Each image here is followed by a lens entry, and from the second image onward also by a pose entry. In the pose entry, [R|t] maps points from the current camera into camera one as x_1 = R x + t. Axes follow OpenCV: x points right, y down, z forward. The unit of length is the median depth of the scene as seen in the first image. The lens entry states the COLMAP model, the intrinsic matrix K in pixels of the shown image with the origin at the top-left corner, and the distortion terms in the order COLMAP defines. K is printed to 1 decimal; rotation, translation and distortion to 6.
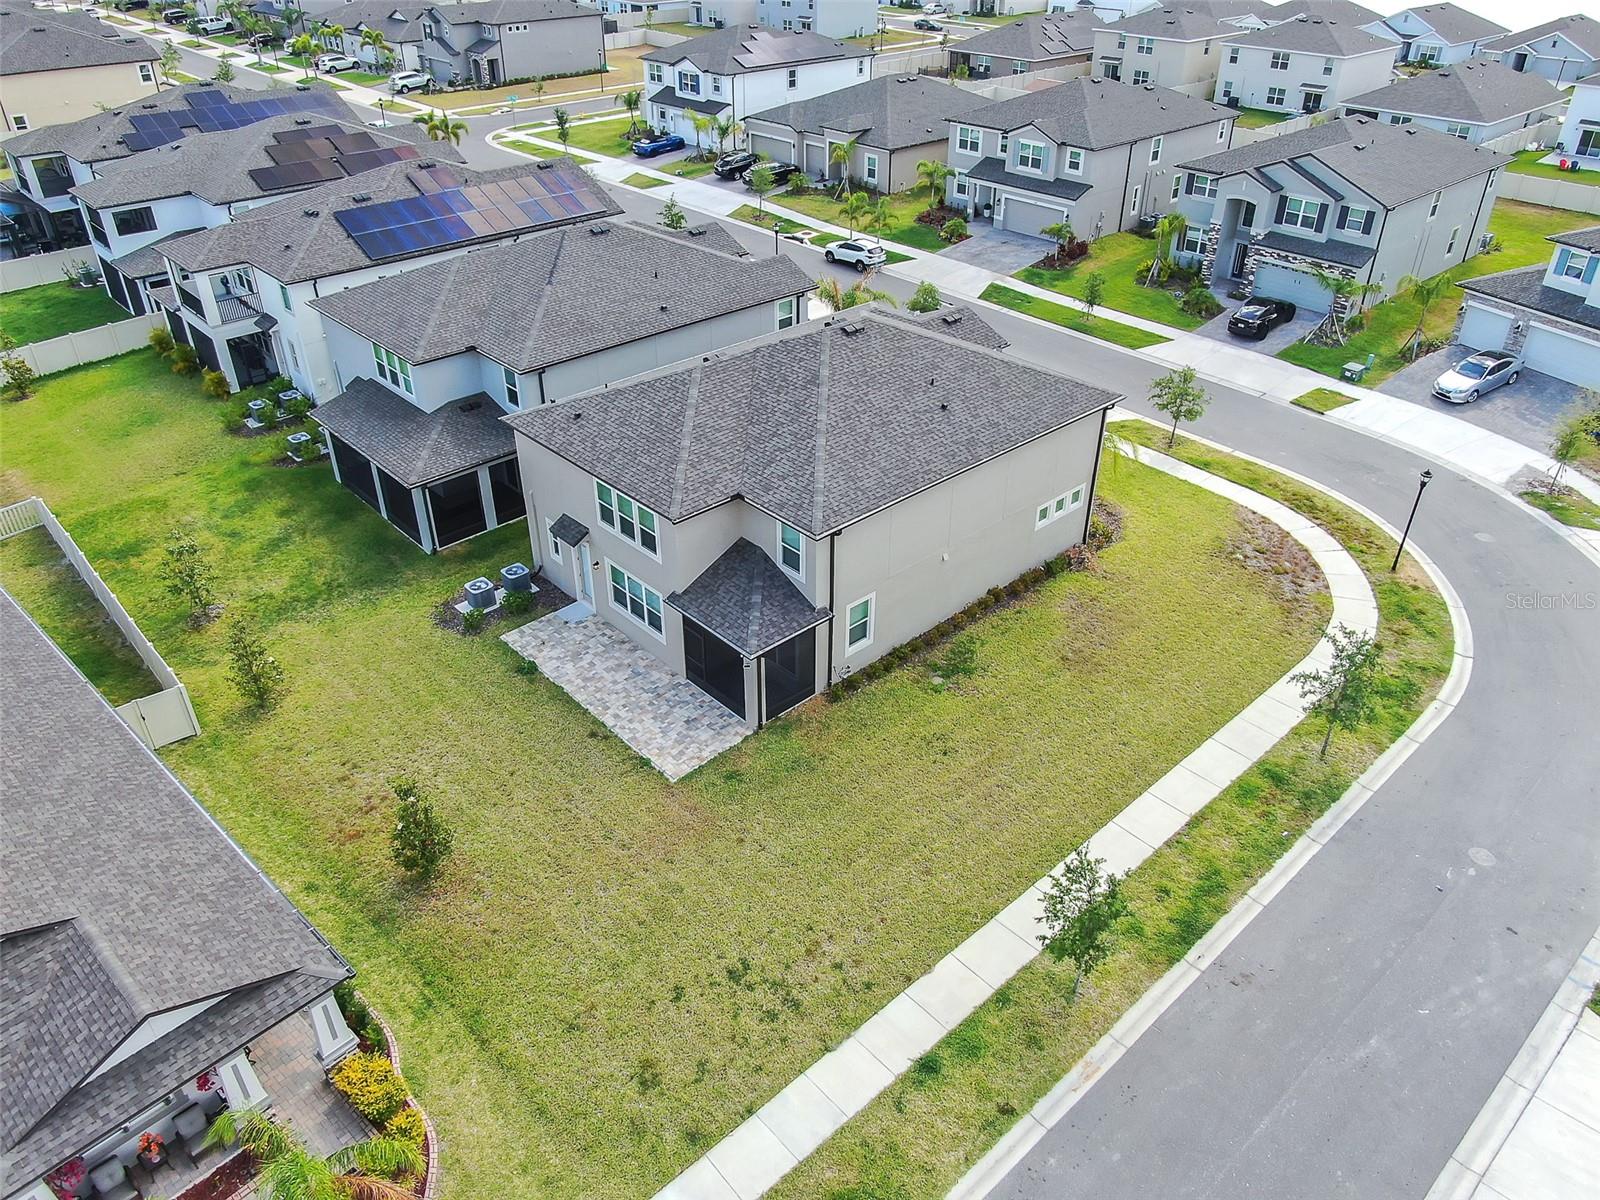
lens RADIAL K [[1147.8, 0, 802.1], [0, 1147.8, 602.8], [0, 0, 1]] dist [-0.010400, 0.002454]
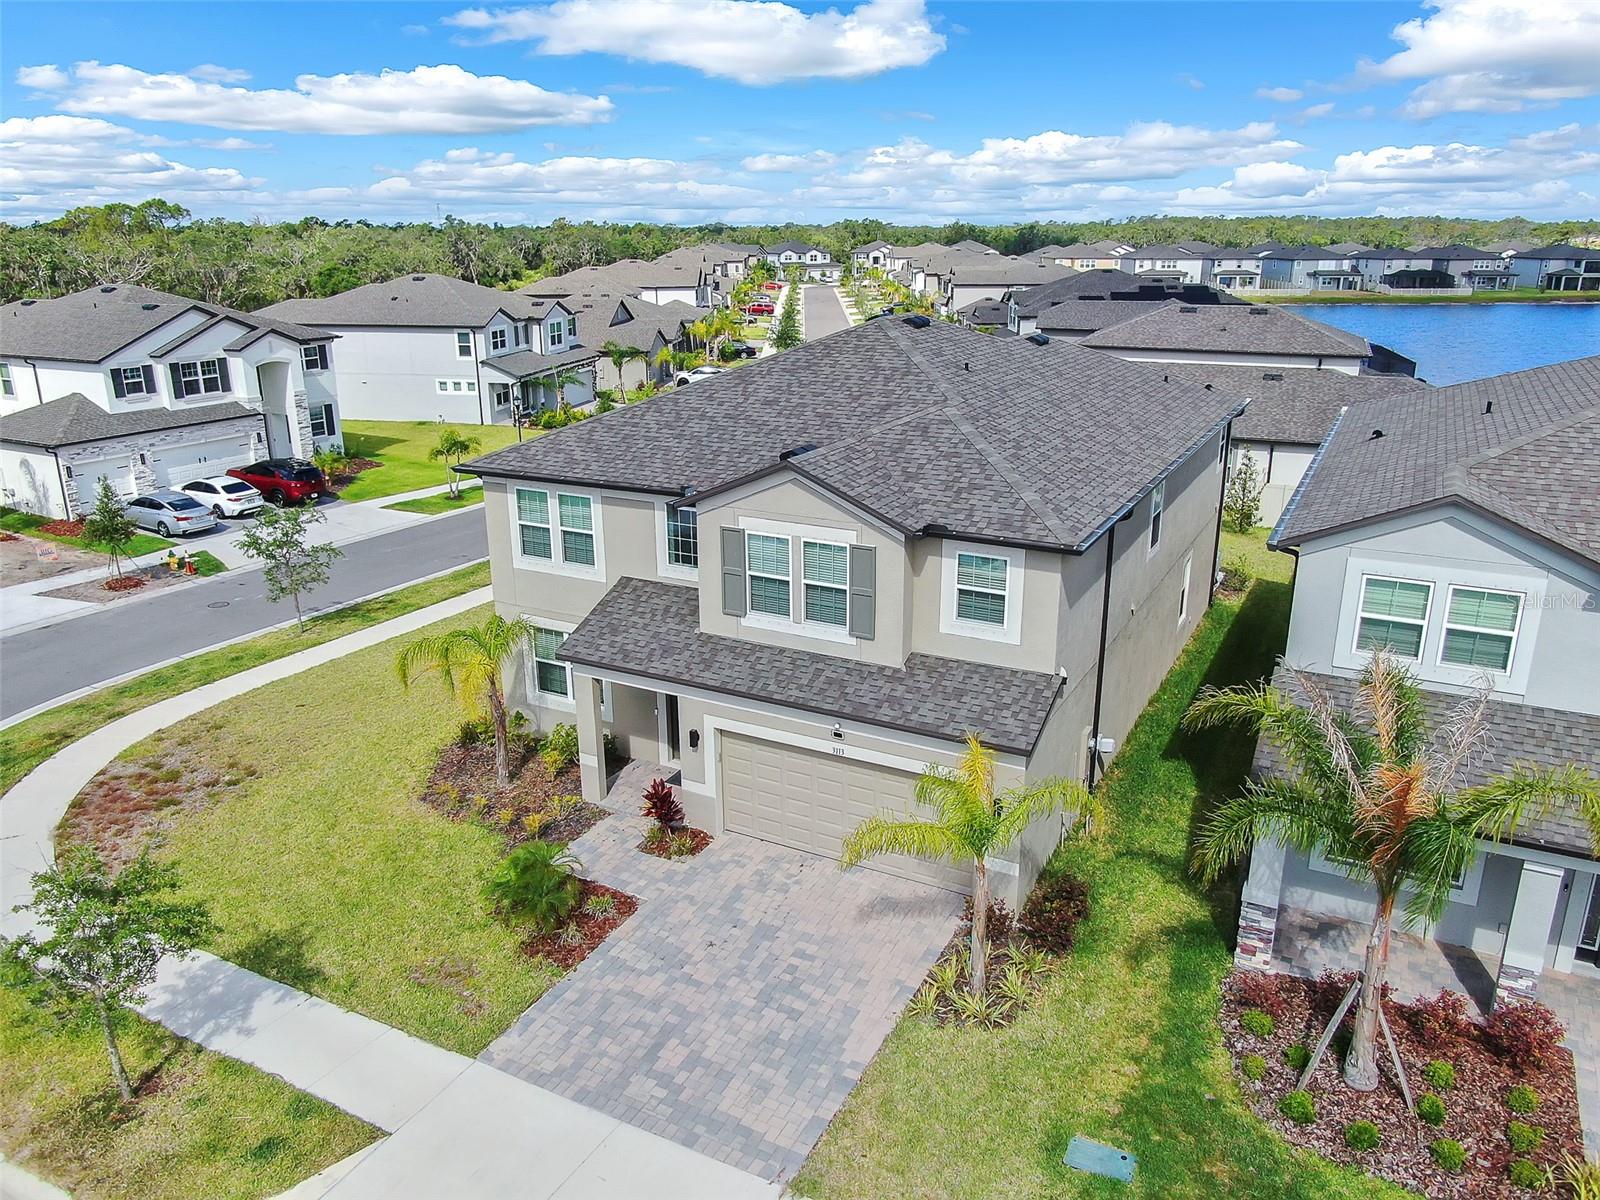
lens RADIAL K [[1147.8, 0, 802.1], [0, 1147.8, 602.8], [0, 0, 1]] dist [-0.010400, 0.002454]
pose [[0.940621, -0.097312, 0.325212, 0.138010], [0.181602, 0.953662, -0.239894, -0.386028], [-0.286798, 0.284708, 0.914707, 0.914575]]
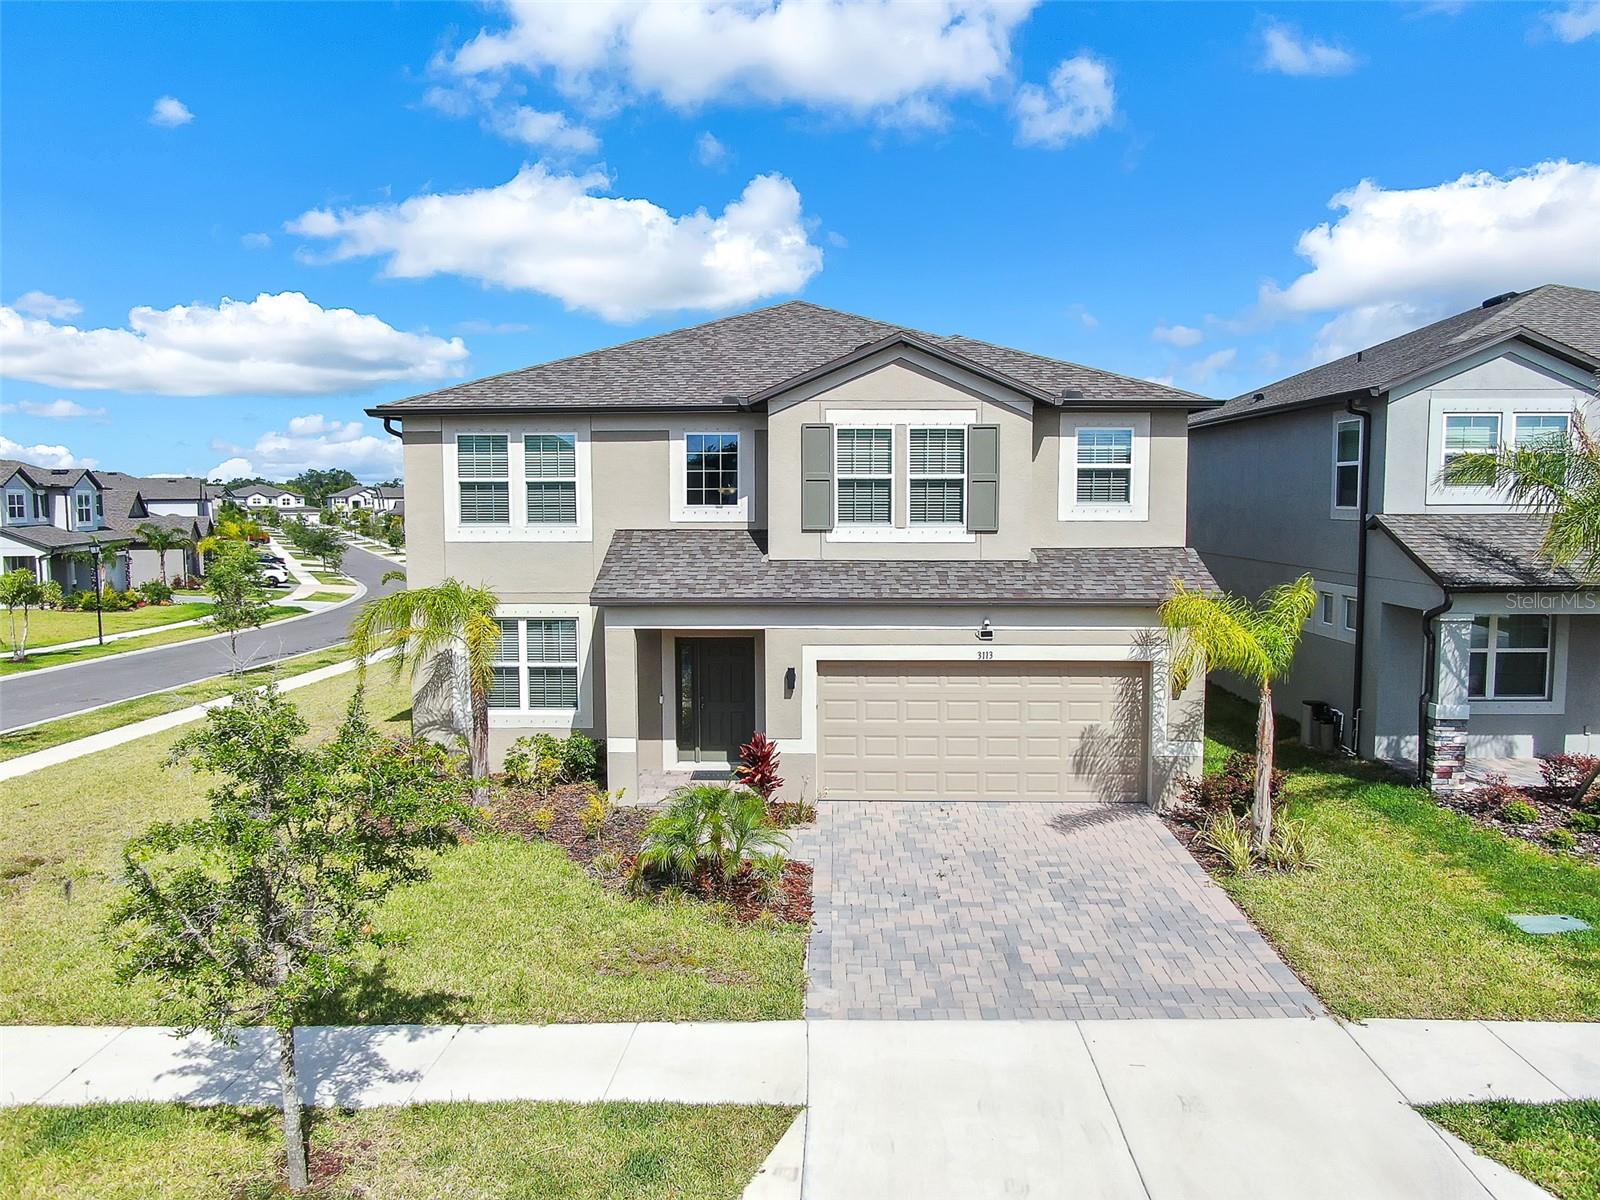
lens RADIAL K [[1147.8, 0, 802.1], [0, 1147.8, 602.8], [0, 0, 1]] dist [-0.010400, 0.002454]
pose [[0.689251, -0.054057, 0.722503, 0.020022], [0.394391, 0.864516, -0.311558, -0.364012], [-0.607773, 0.499690, 0.617188, 1.059651]]
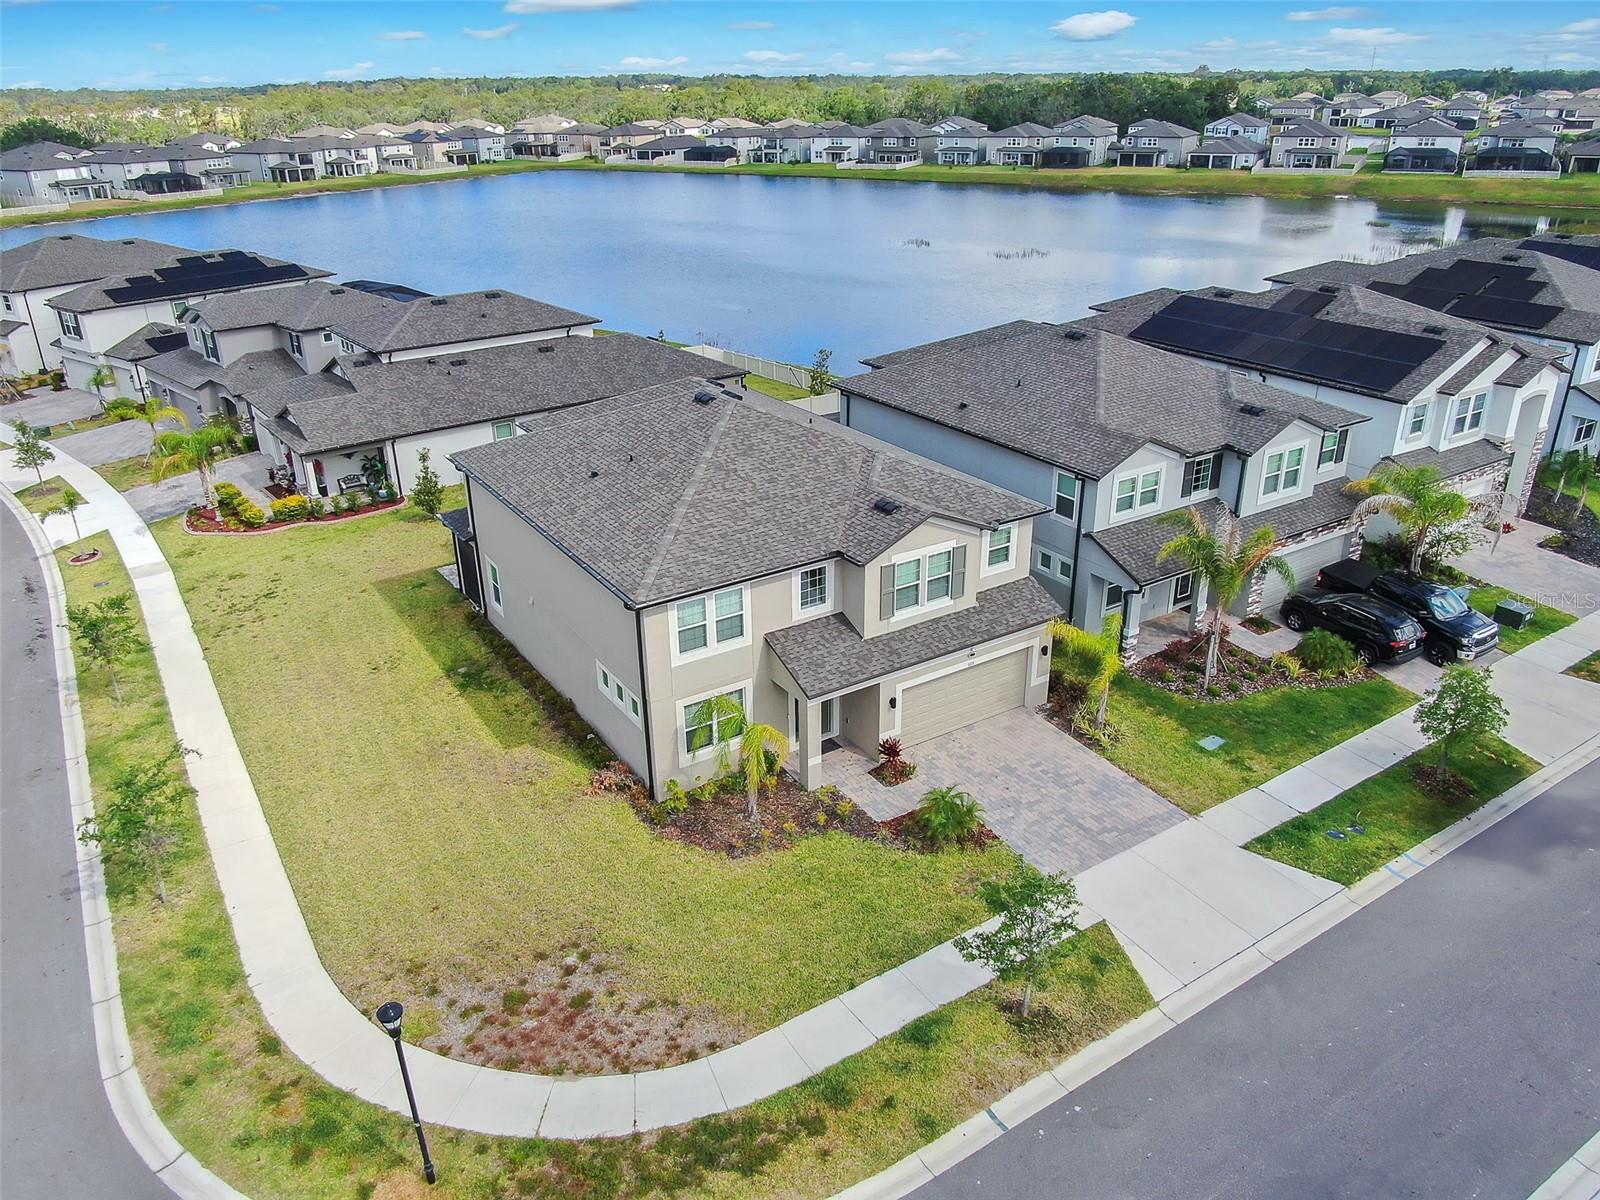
lens RADIAL K [[1147.8, 0, 802.1], [0, 1147.8, 602.8], [0, 0, 1]] dist [-0.010400, 0.002454]
pose [[0.161137, -0.398168, 0.903049, -0.234030], [0.551917, 0.794909, 0.252005, -0.618625], [-0.818182, 0.457801, 0.347846, 1.073145]]
